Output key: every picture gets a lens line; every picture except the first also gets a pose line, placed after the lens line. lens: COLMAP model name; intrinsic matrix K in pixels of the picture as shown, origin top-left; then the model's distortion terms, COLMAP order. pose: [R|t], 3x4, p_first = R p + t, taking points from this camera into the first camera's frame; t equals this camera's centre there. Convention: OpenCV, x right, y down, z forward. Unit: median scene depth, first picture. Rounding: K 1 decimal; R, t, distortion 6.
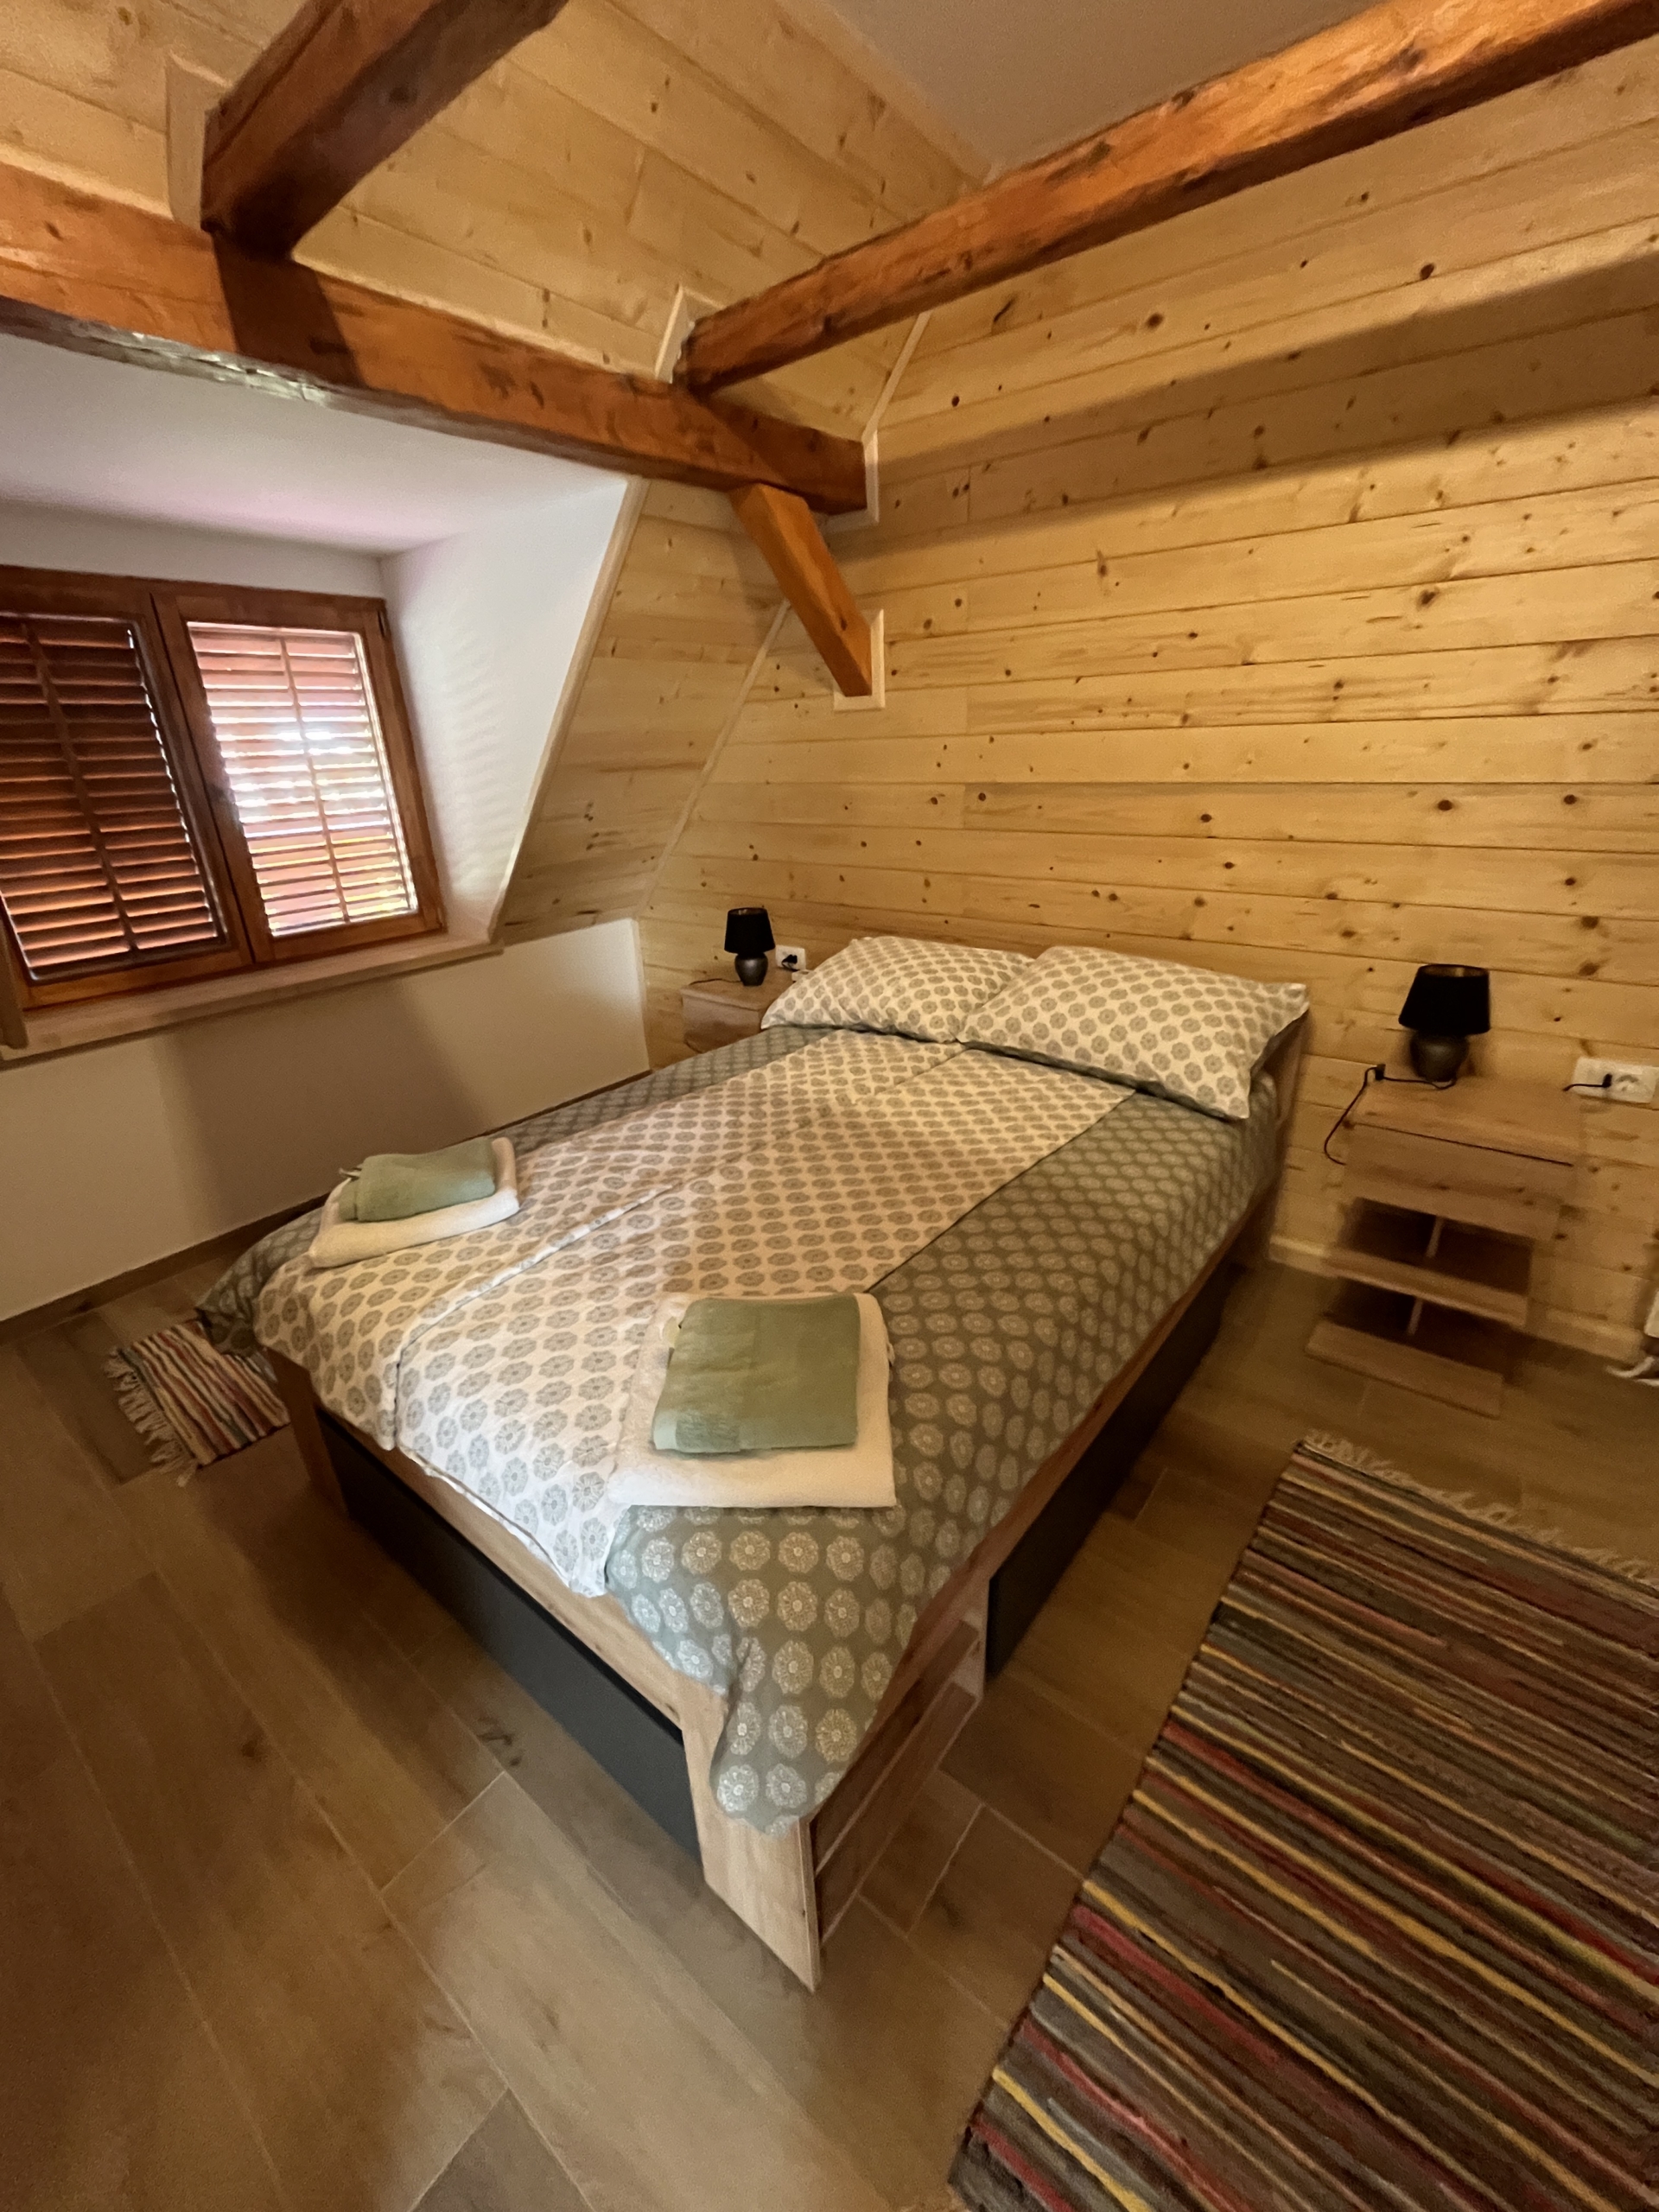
lens RADIAL K [[892.9, 0, 829.5], [0, 892.9, 1106.0], [0, 0, 1]] dist [-0.001386, 0.000069]
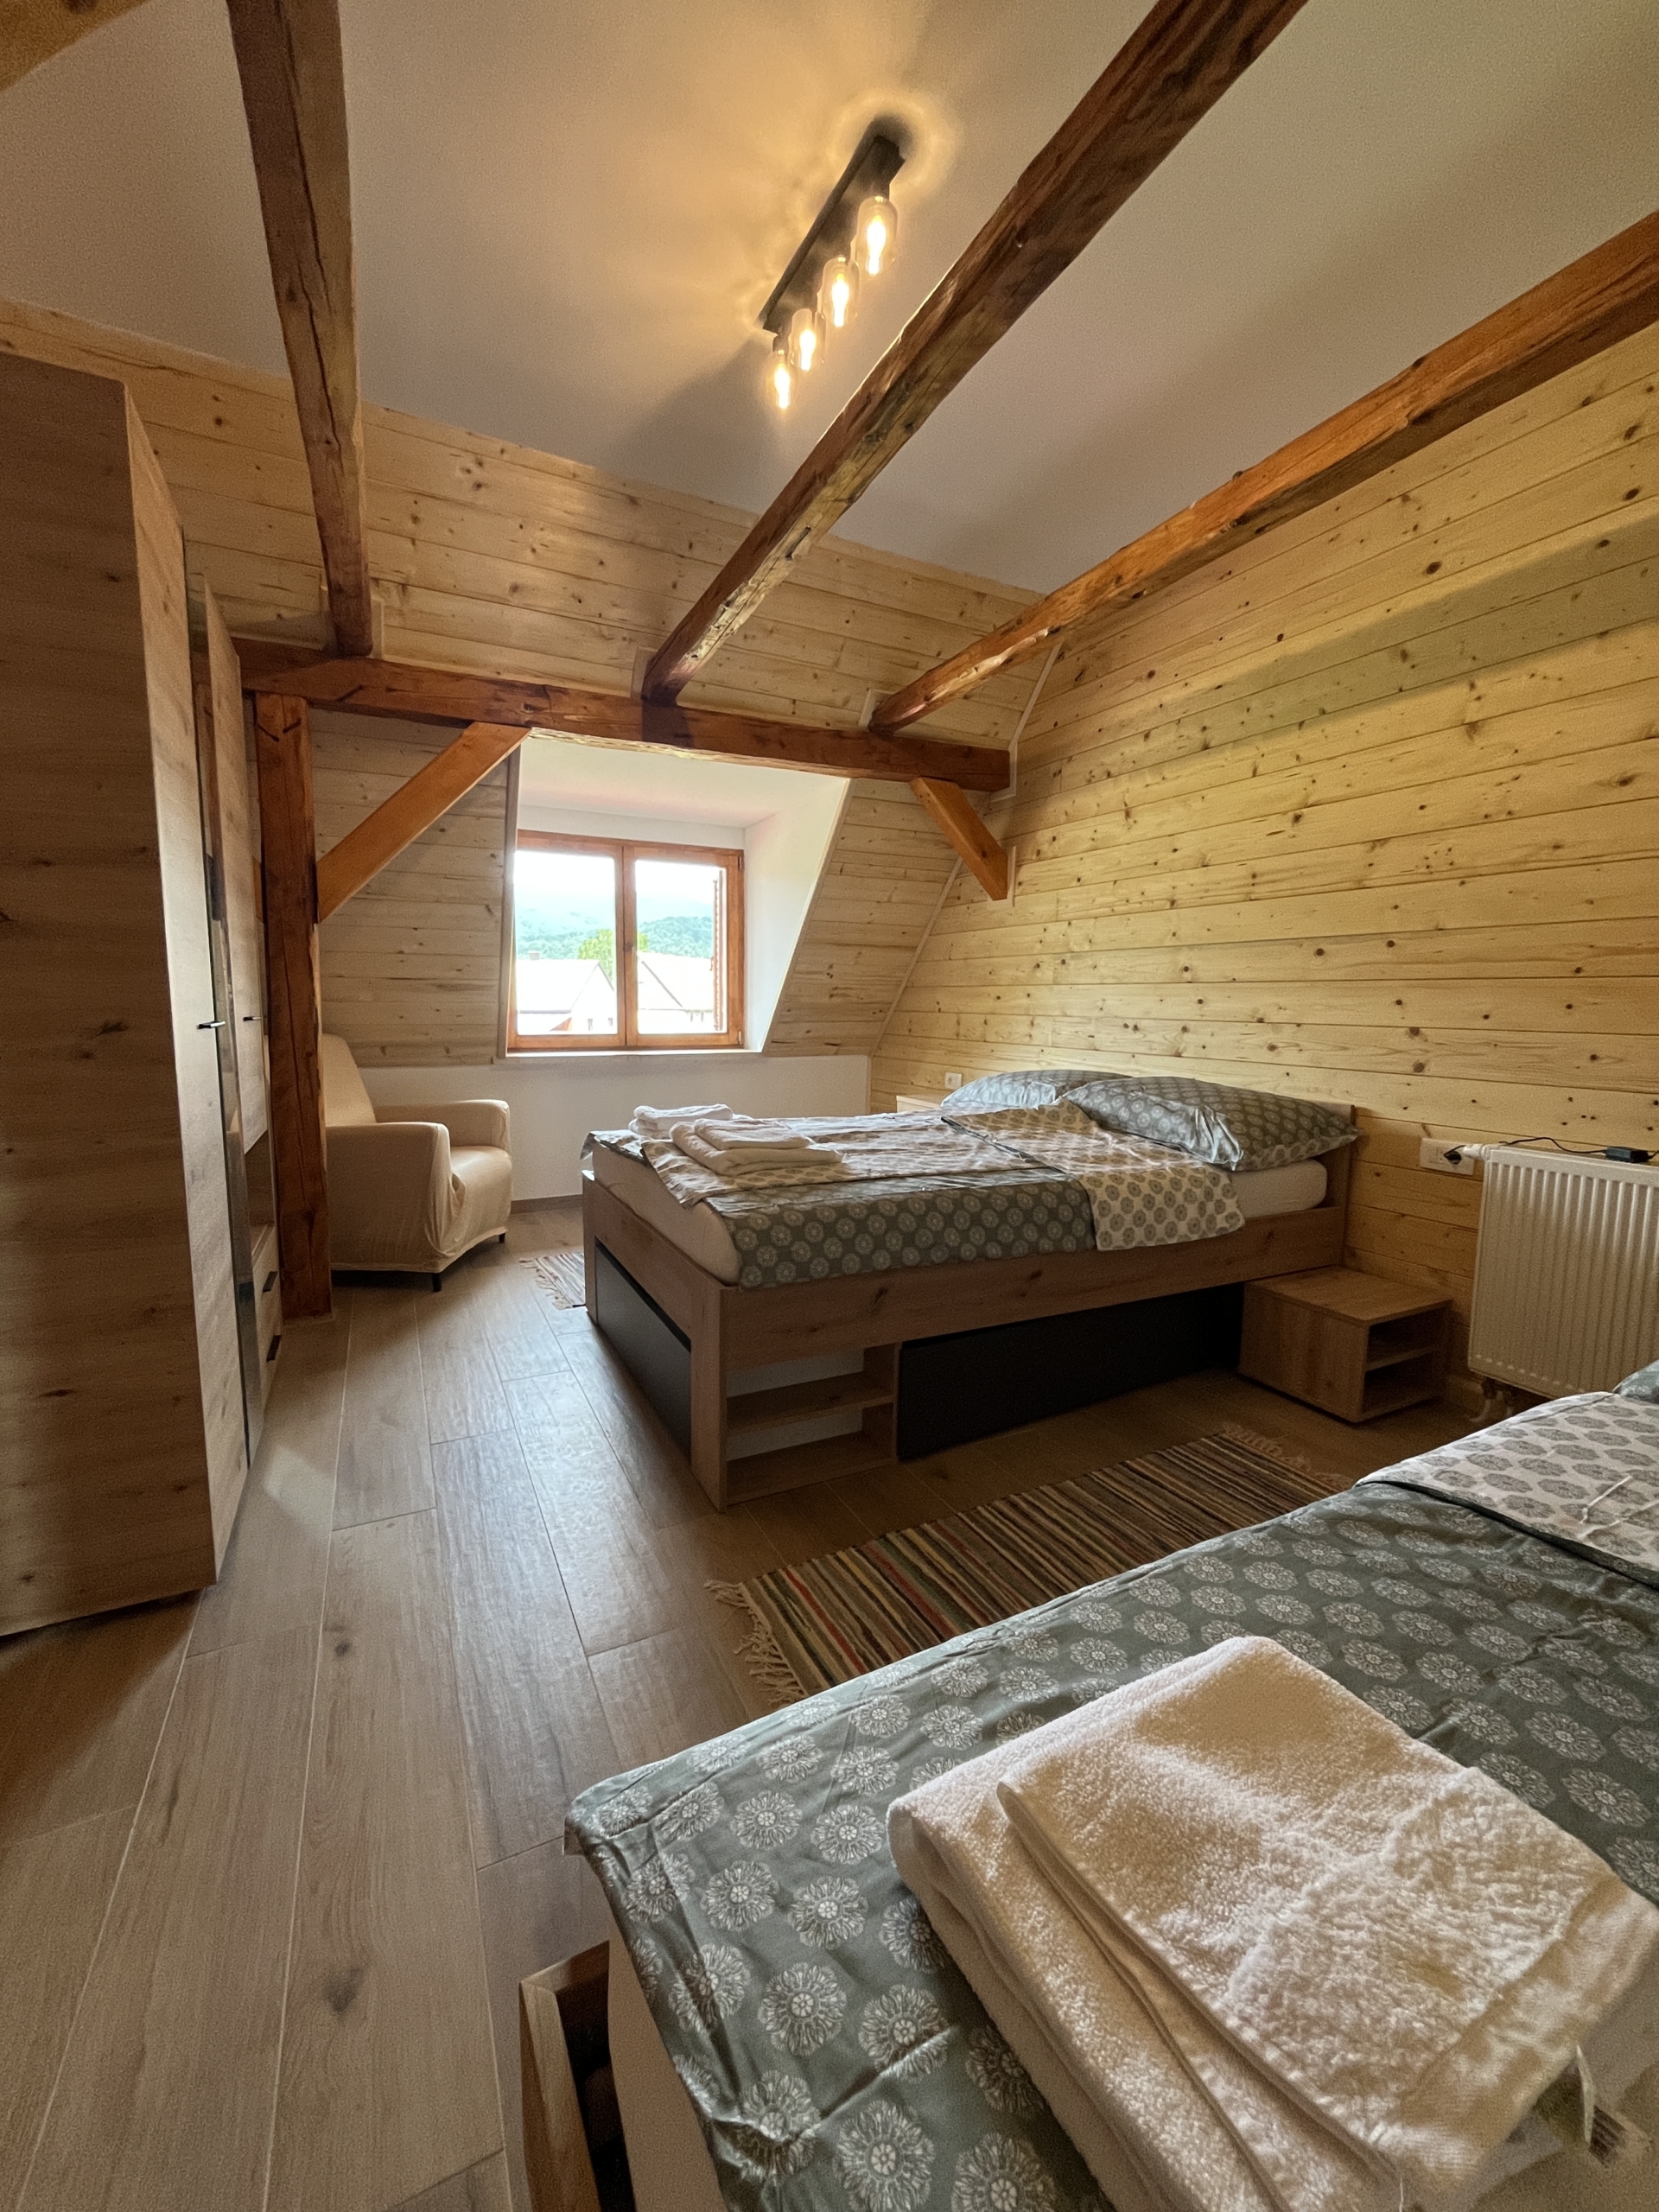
lens RADIAL K [[884.4, 0, 829.5], [0, 884.4, 1106.0], [0, 0, 1]] dist [0.000480, 0.000072]
pose [[0.904064, 0.096480, -0.416365, 0.596423], [-0.200982, 0.955724, -0.214938, 0.336865], [0.377193, 0.278000, 0.883426, -0.428376]]
